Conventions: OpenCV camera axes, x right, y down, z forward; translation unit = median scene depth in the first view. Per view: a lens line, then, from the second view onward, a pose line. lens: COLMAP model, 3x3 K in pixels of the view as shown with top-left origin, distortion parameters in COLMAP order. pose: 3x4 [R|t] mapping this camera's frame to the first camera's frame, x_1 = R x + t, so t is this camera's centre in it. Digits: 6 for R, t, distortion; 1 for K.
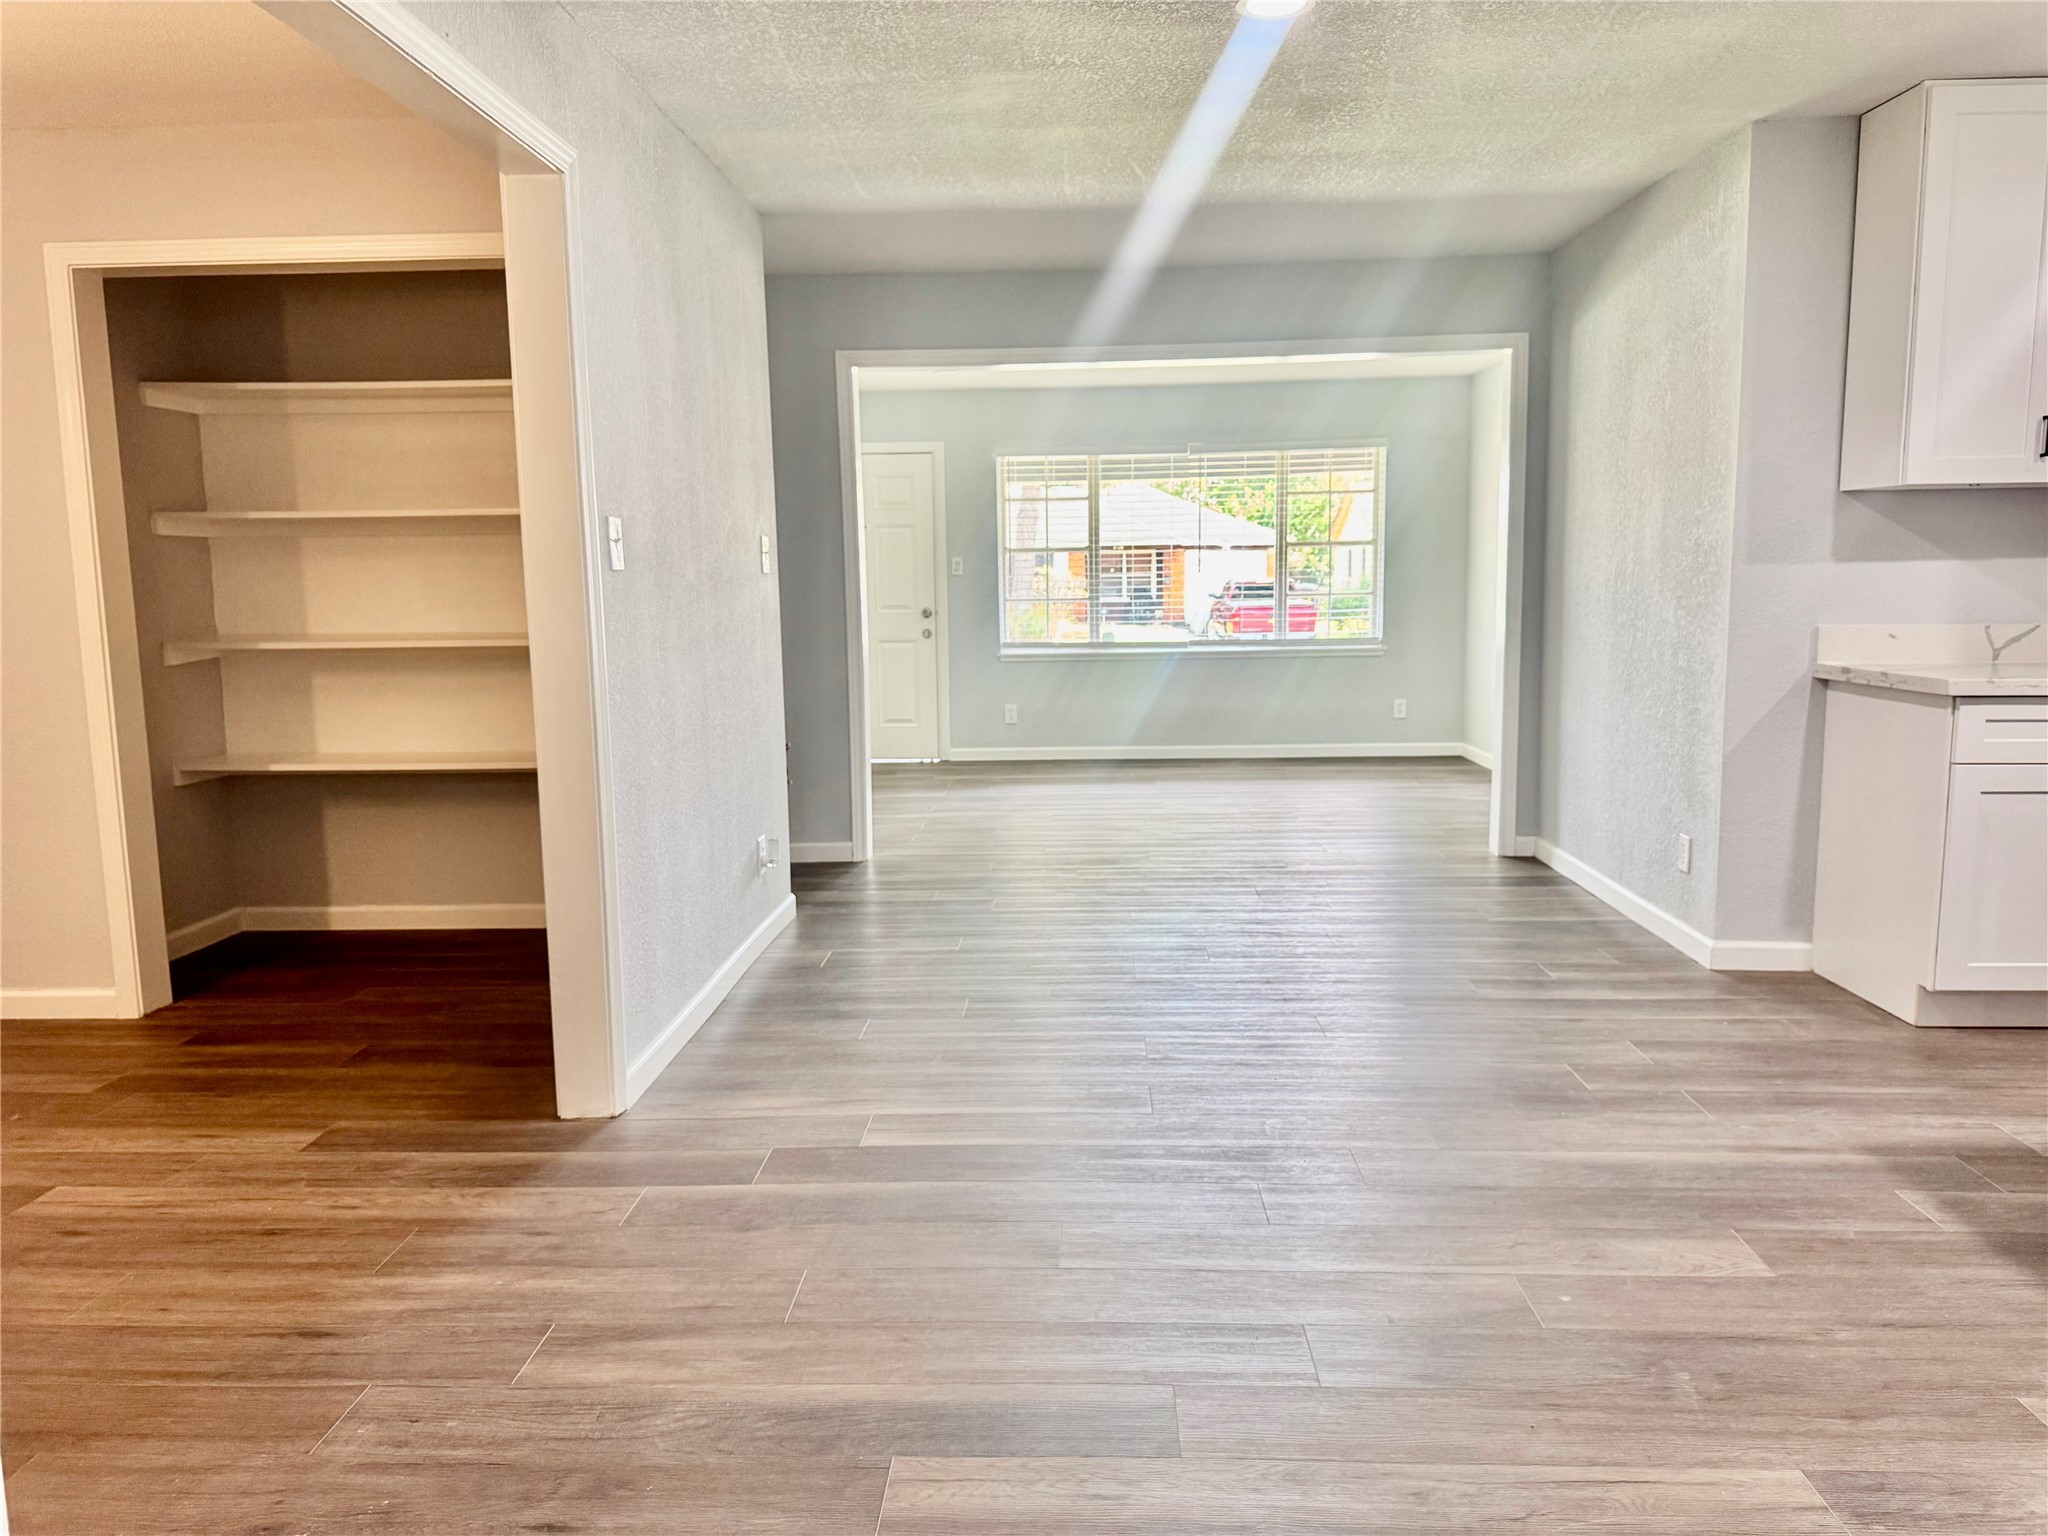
lens RADIAL K [[1442.9, 0, 1018.1], [0, 1442.9, 775.3], [0, 0, 1]] dist [0.064861, -0.091475]
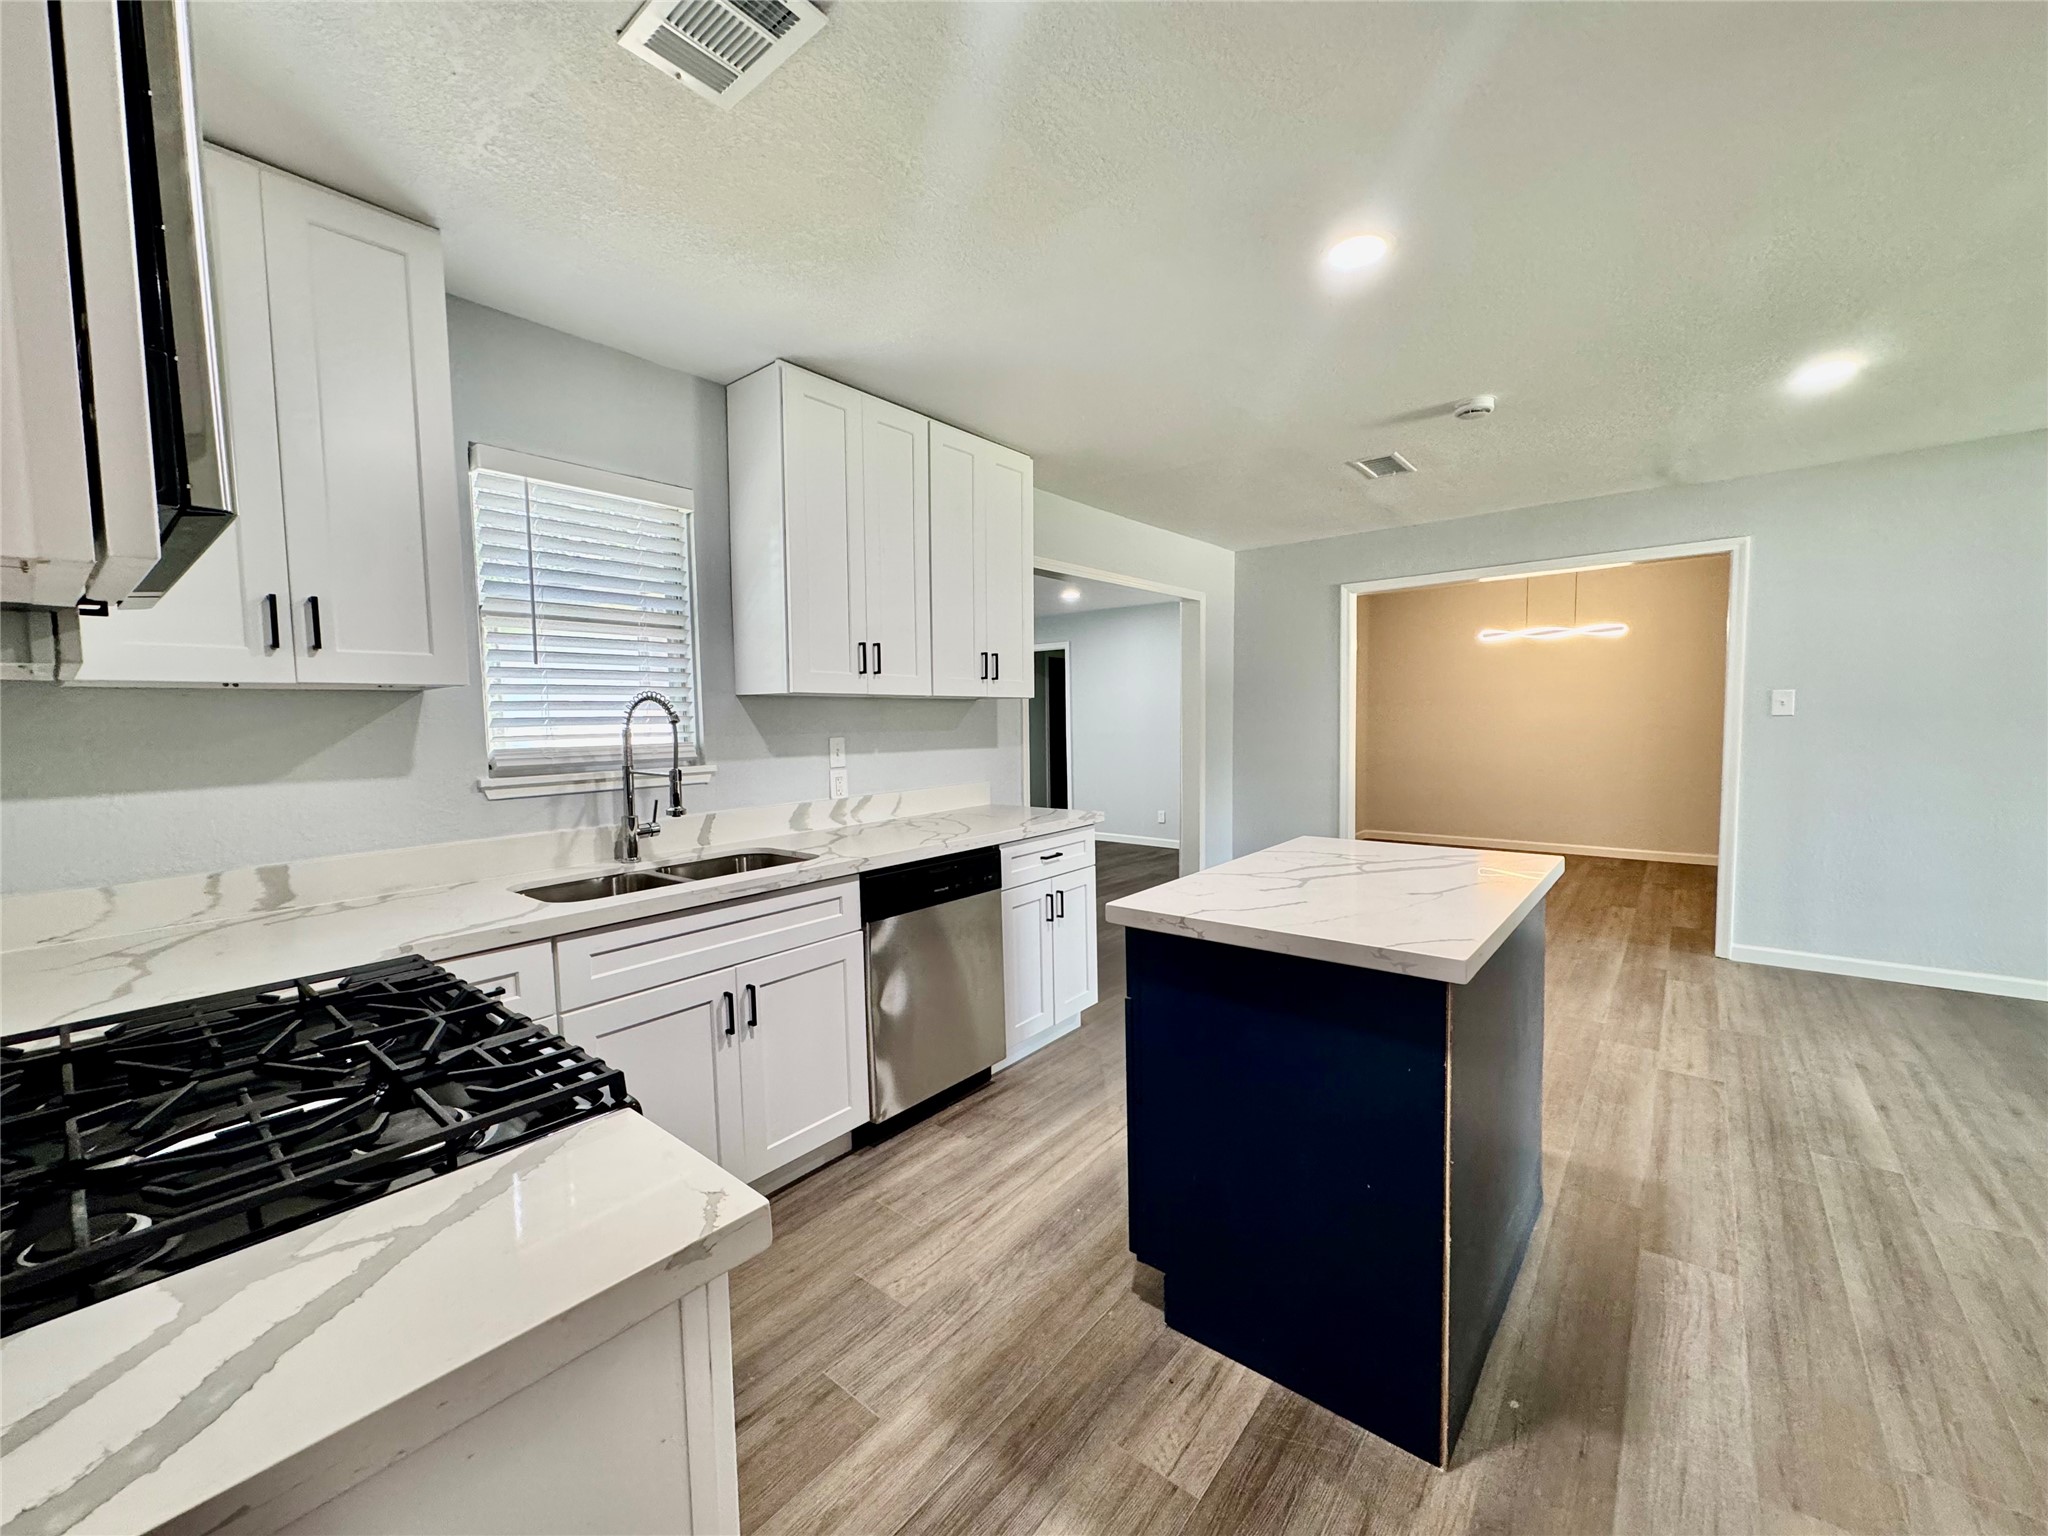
lens RADIAL K [[805.5, 0, 1022.5], [0, 805.5, 768.9], [0, 0, 1]] dist [0.000622, -0.000349]
pose [[-0.601013, 0.079302, -0.795295, 1.109897], [-0.081020, 0.983894, 0.159336, -0.136241], [0.795122, 0.160198, -0.584908, 0.685146]]
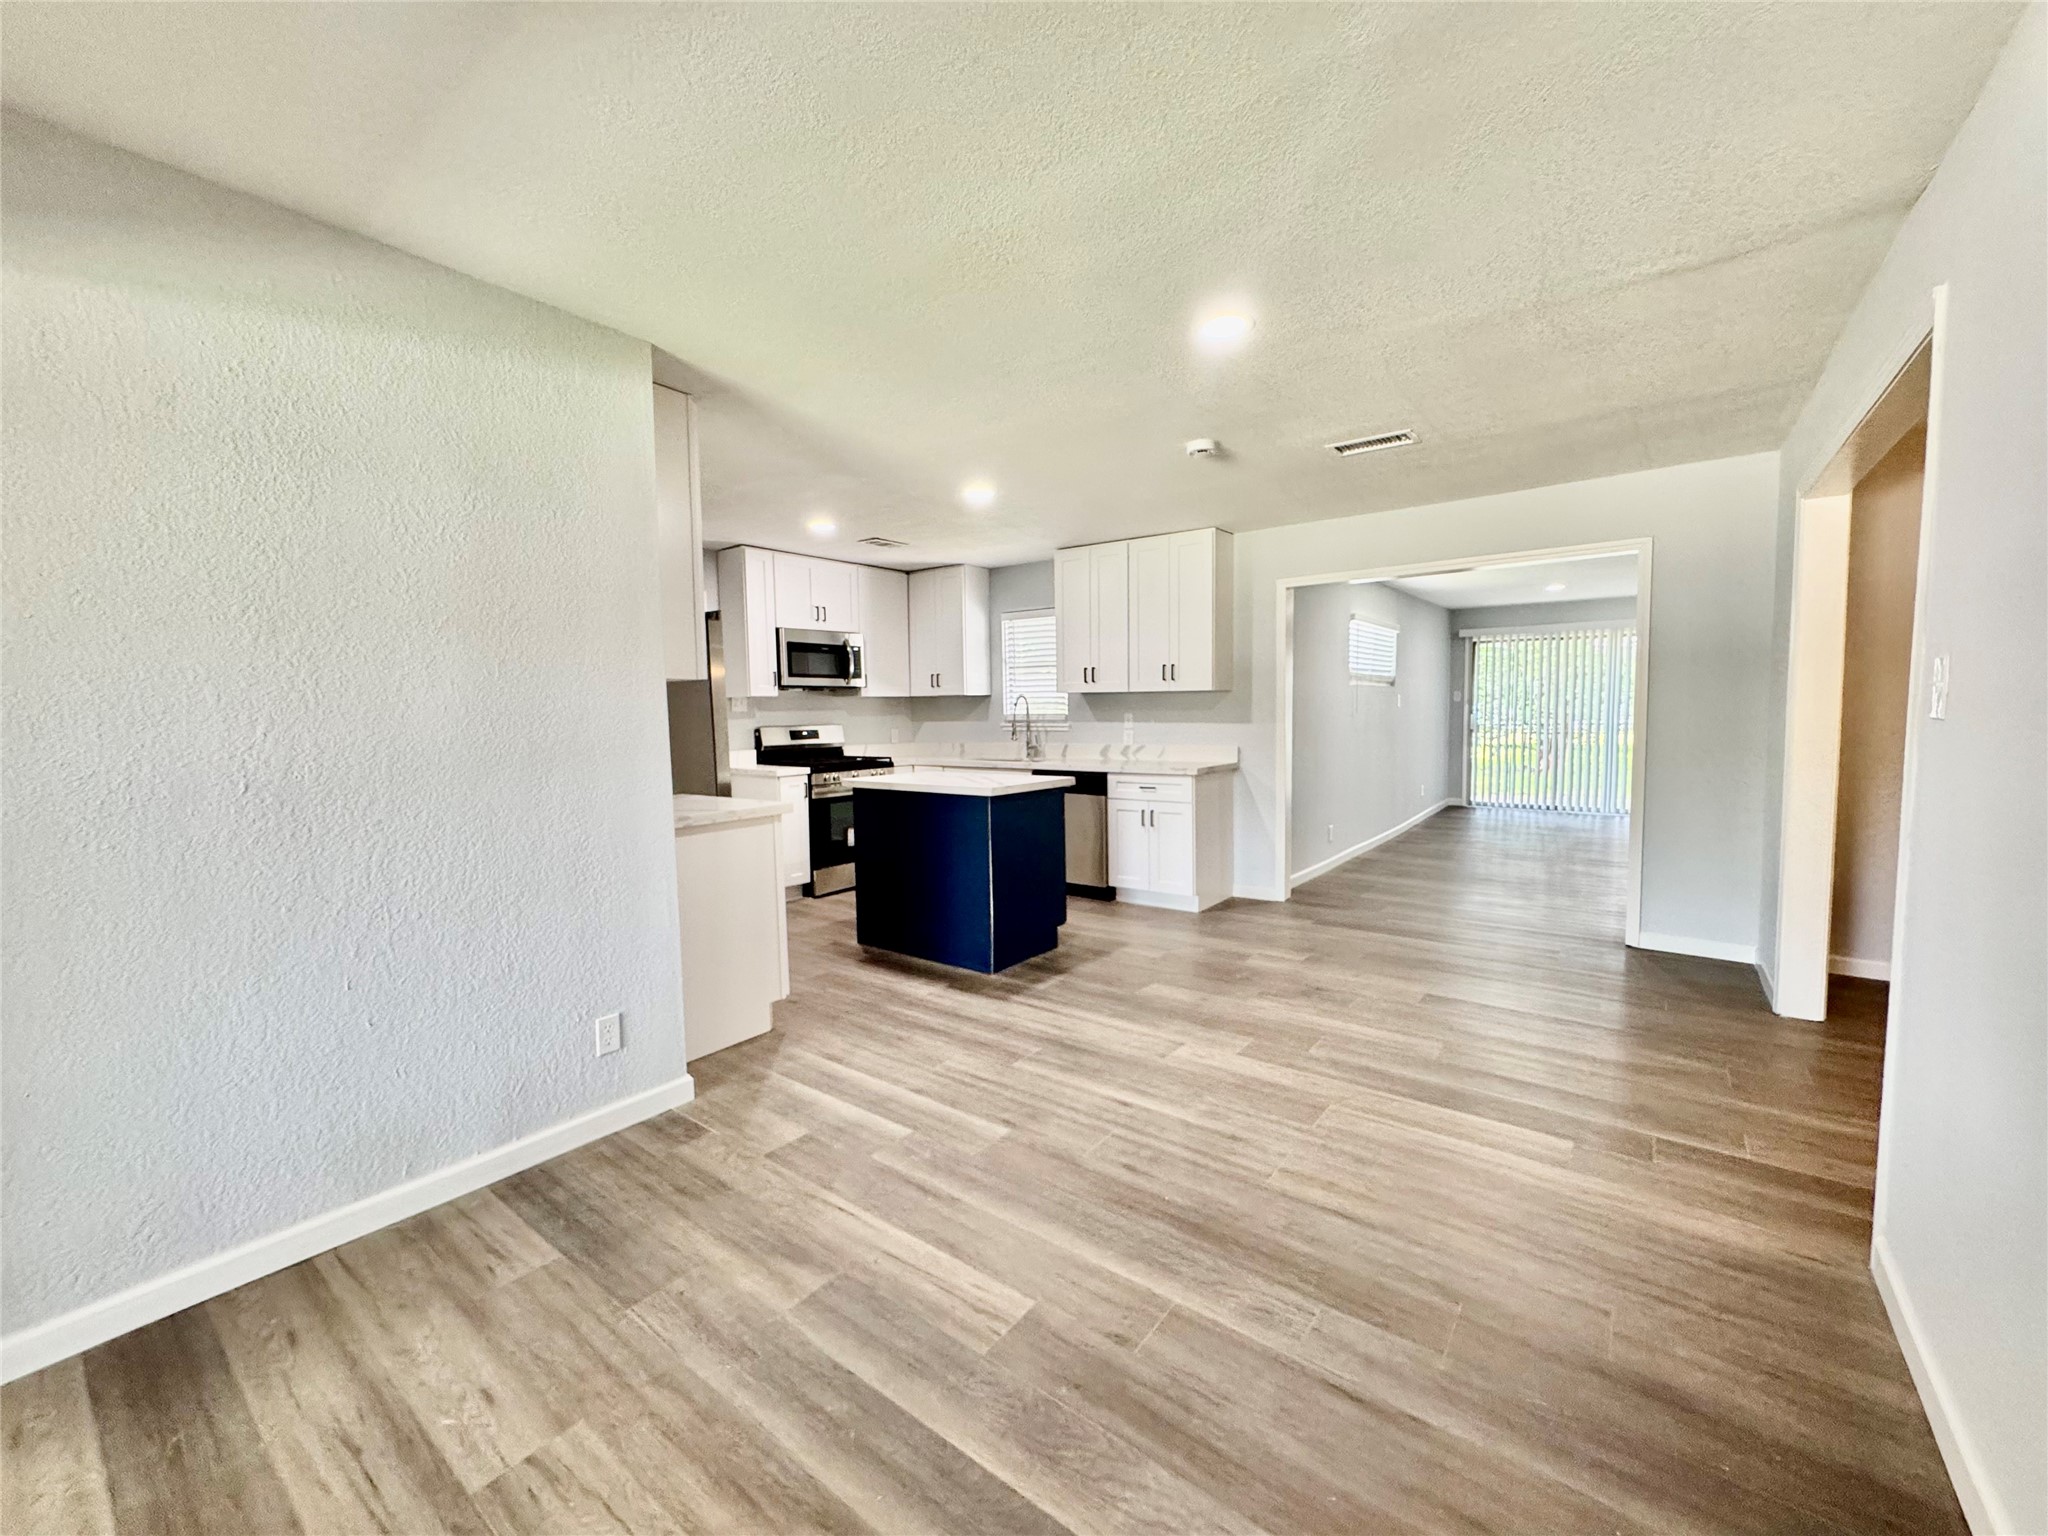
lens RADIAL K [[815.9, 0, 1024.4], [0, 815.9, 767.5], [0, 0, 1]] dist [-0.001873, 0.000537]
pose [[-0.822113, -0.013630, 0.569162, -0.088498], [0.104901, 0.978970, 0.174966, -0.212196], [-0.559577, 0.203547, -0.803394, 1.411856]]
